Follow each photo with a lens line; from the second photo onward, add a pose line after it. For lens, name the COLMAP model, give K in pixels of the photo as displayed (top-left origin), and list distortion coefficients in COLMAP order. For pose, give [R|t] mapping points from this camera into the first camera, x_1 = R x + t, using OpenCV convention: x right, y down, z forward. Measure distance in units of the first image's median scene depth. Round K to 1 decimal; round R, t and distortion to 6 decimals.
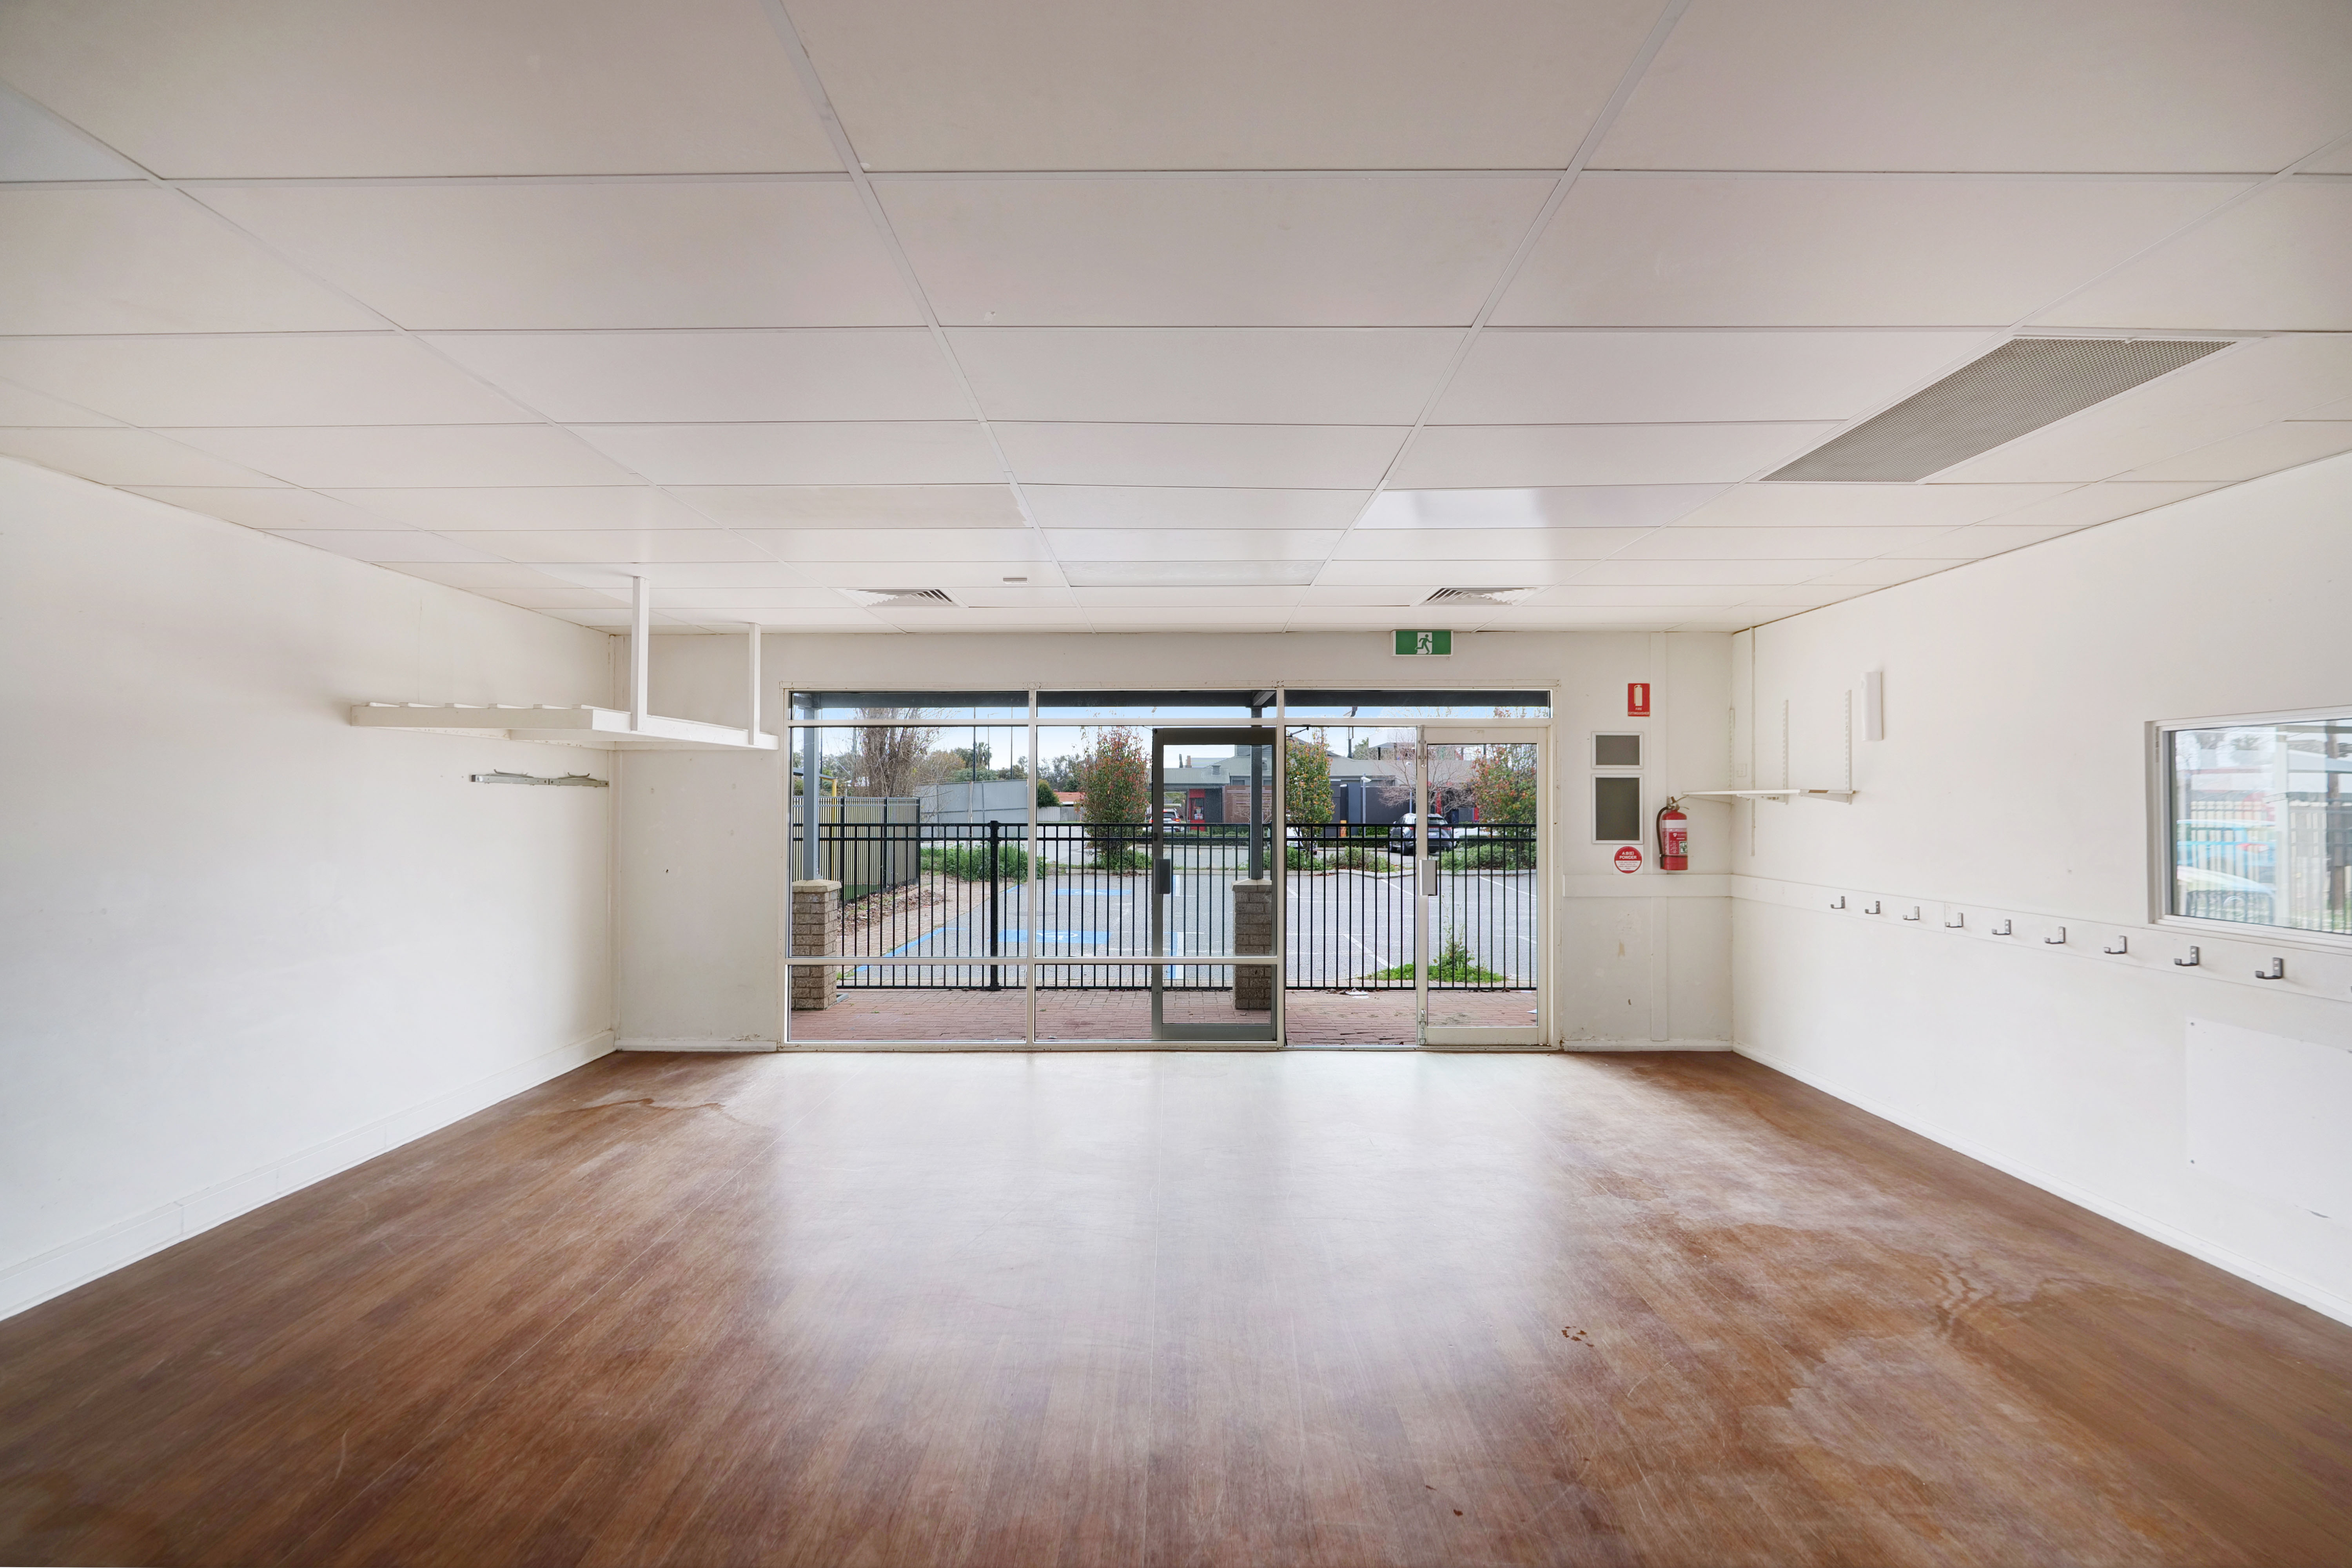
lens RADIAL K [[1082.2, 0, 1186.0], [0, 1082.2, 787.3], [0, 0, 1]] dist [-0.028576, 0.009322]
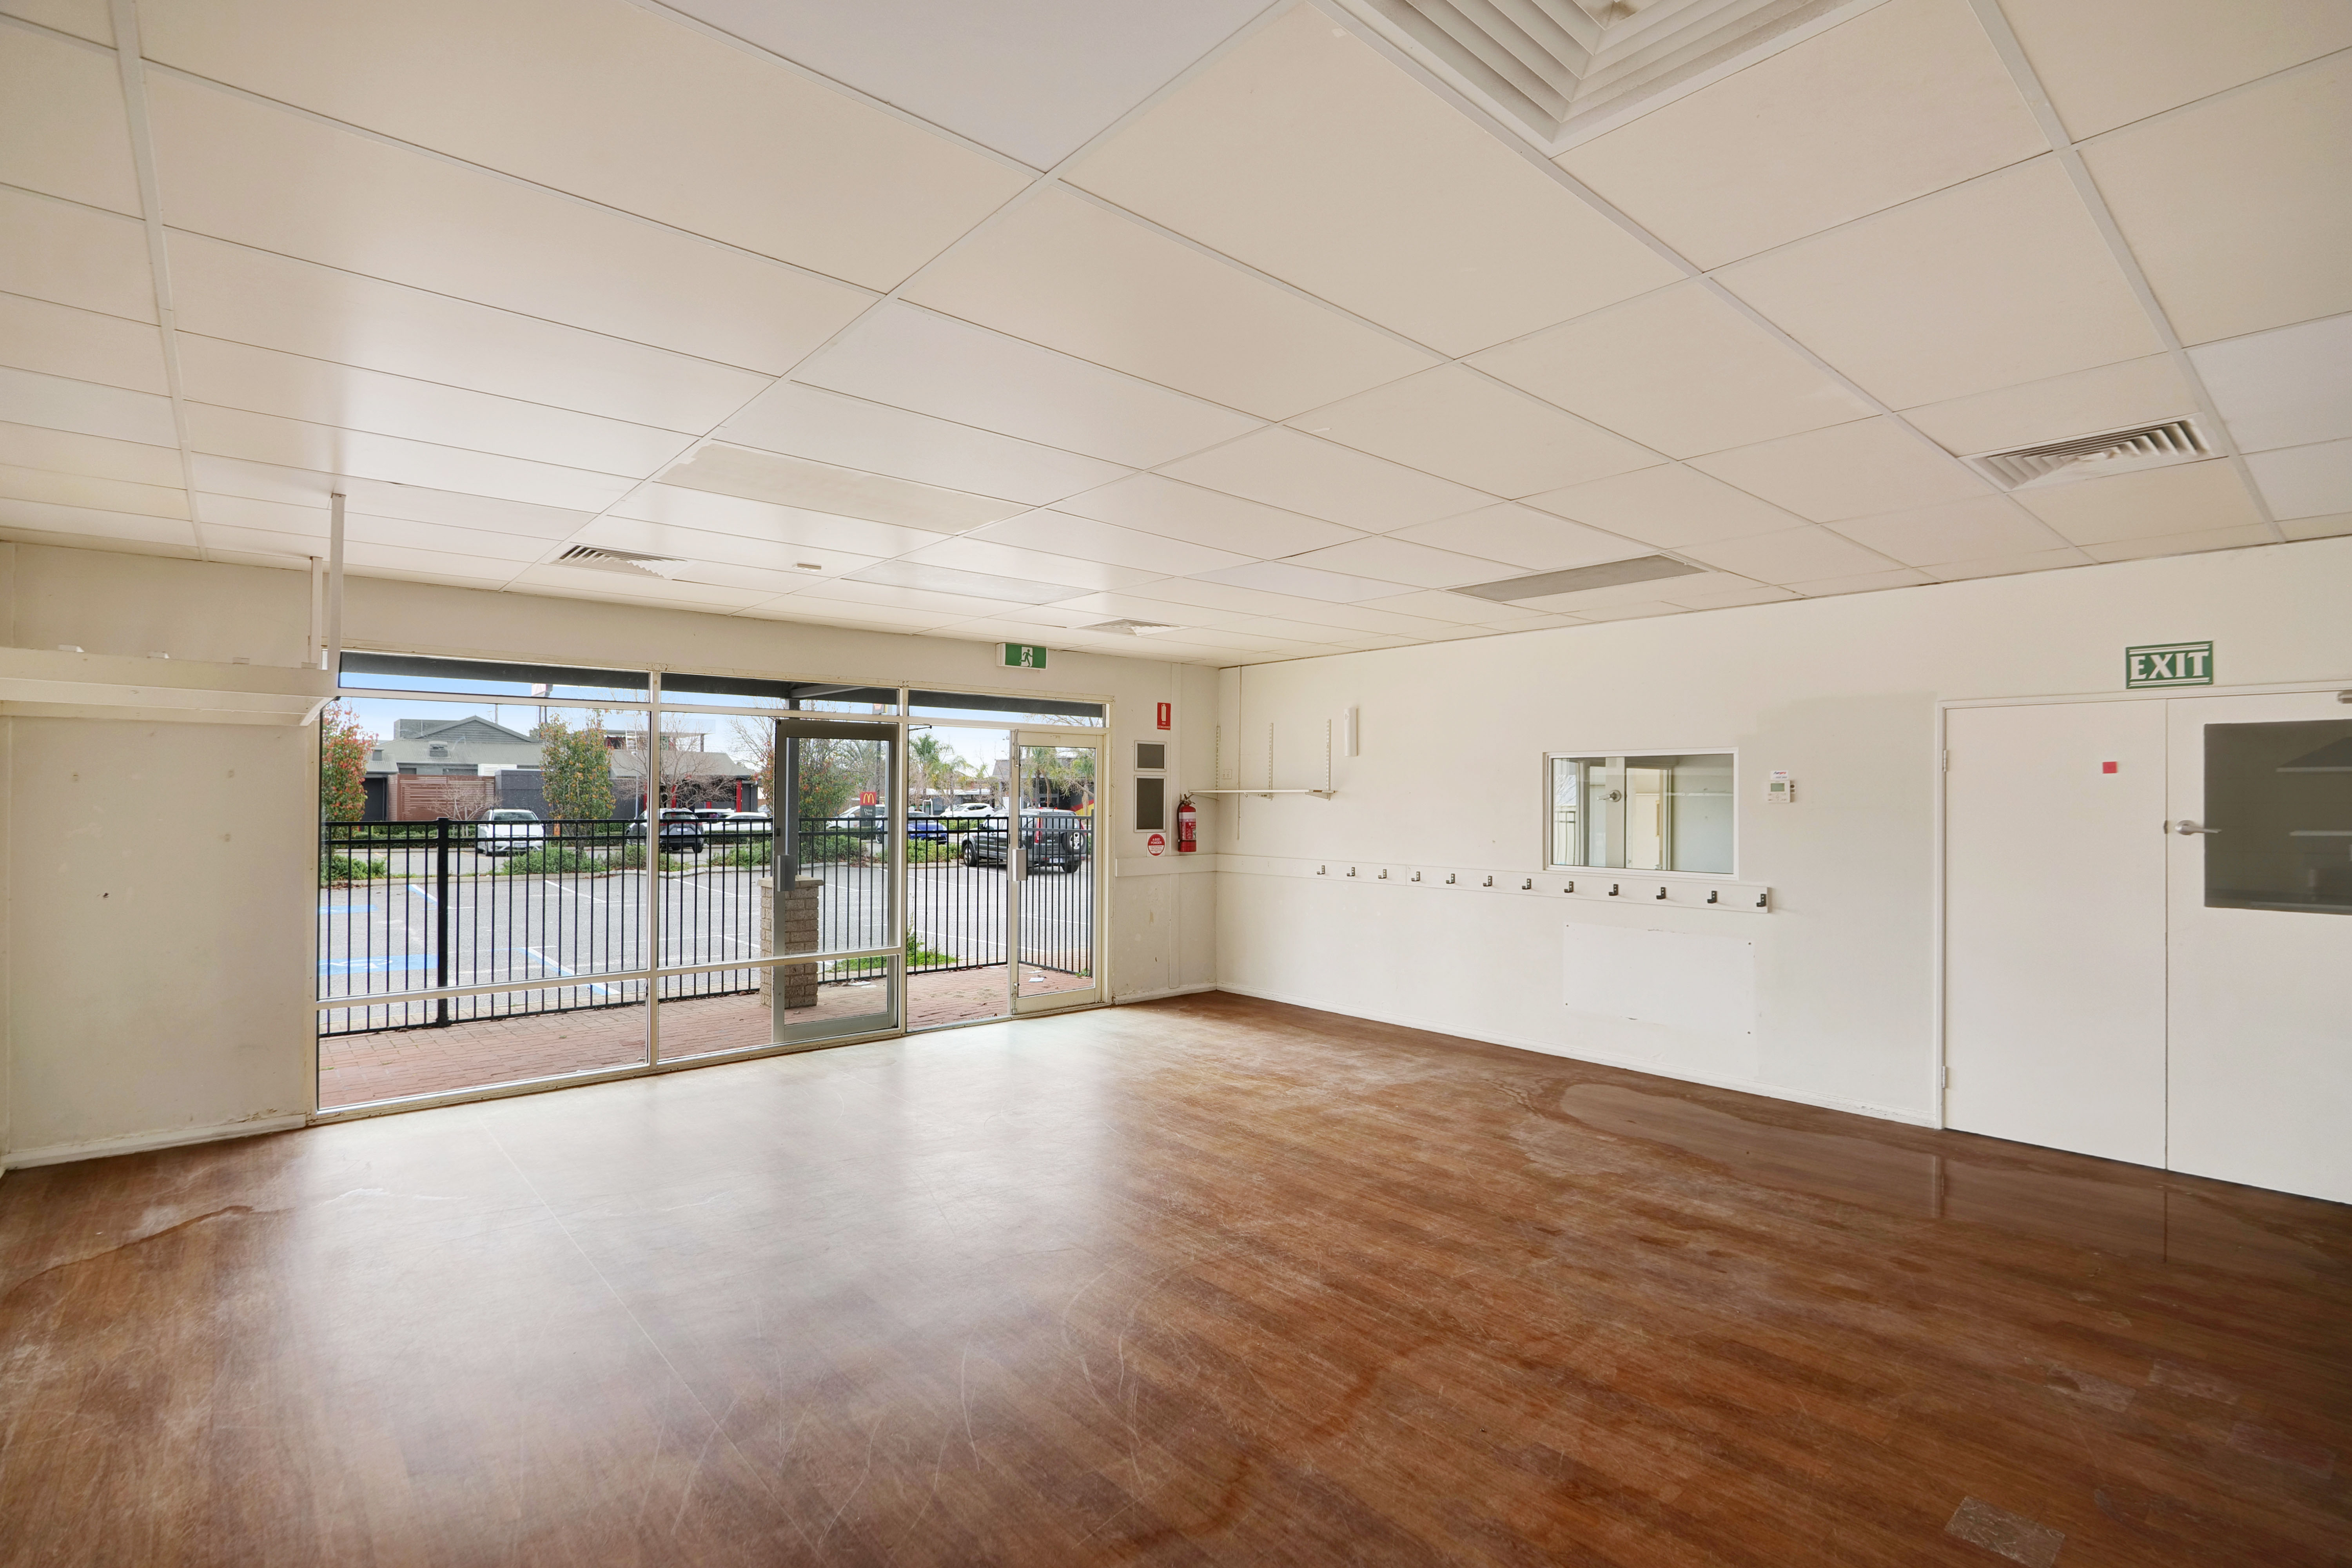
lens RADIAL K [[1082.2, 0, 1186.0], [0, 1082.2, 787.3], [0, 0, 1]] dist [-0.028576, 0.009322]
pose [[0.757019, 0.009422, 0.653325, -0.388060], [-0.012689, 0.999919, 0.000283, 0.000449], [-0.653270, -0.008504, 0.757077, 0.035904]]
